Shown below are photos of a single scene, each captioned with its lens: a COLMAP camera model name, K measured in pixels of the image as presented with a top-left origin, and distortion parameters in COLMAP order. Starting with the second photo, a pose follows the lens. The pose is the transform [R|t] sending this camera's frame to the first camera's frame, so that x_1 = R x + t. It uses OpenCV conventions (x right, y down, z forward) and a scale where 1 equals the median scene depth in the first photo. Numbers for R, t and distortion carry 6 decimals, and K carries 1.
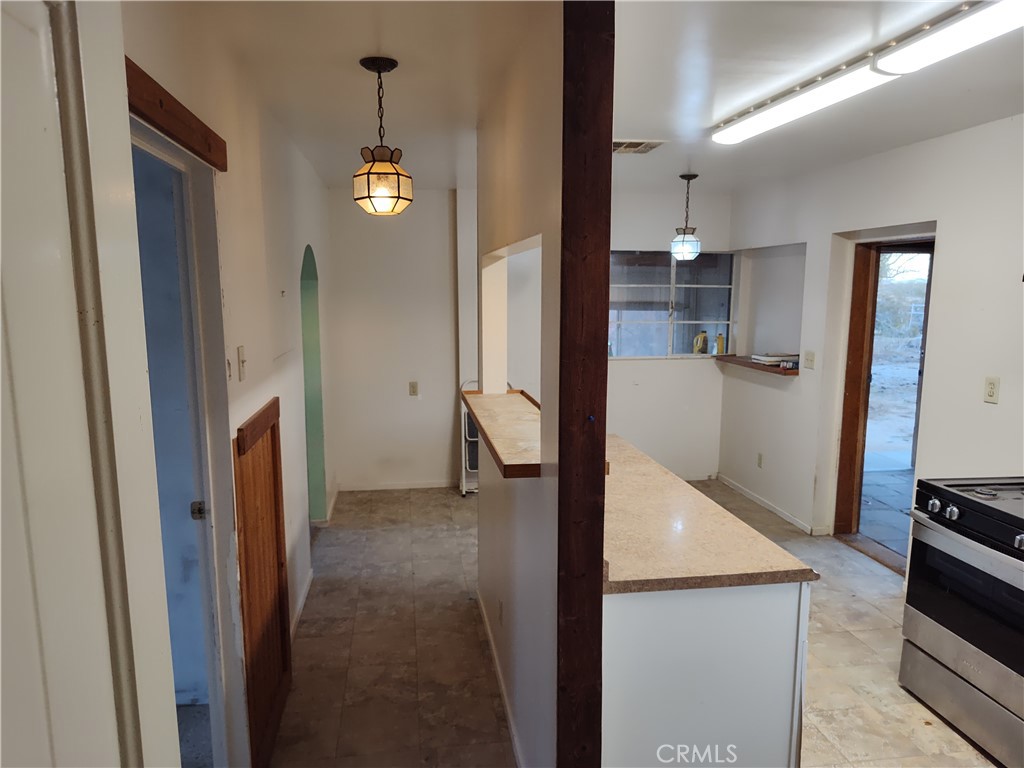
lens RADIAL K [[707.0, 0, 500.7], [0, 707.0, 379.6], [0, 0, 1]] dist [0.030622, -0.034935]
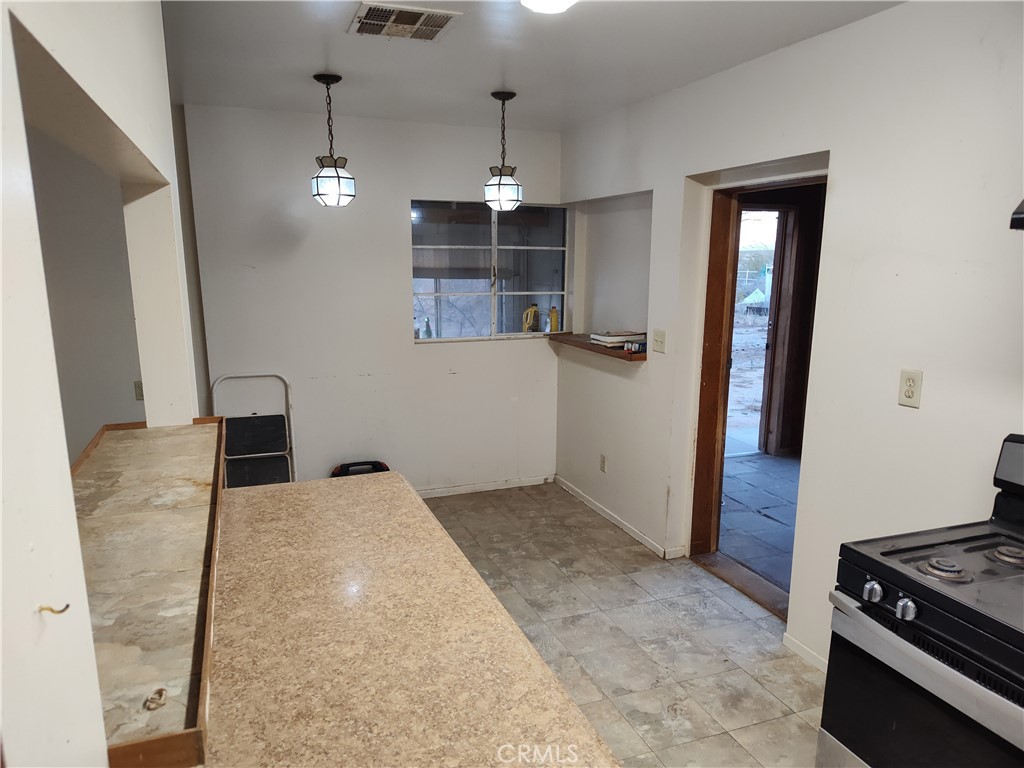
lens RADIAL K [[707.0, 0, 512.9], [0, 707.0, 394.1], [0, 0, 1]] dist [0.030622, -0.034935]
pose [[0.973090, -0.044268, 0.226135, 0.095924], [0.029848, 0.997320, 0.066796, -0.026445], [-0.228486, -0.058248, 0.971803, 0.268985]]
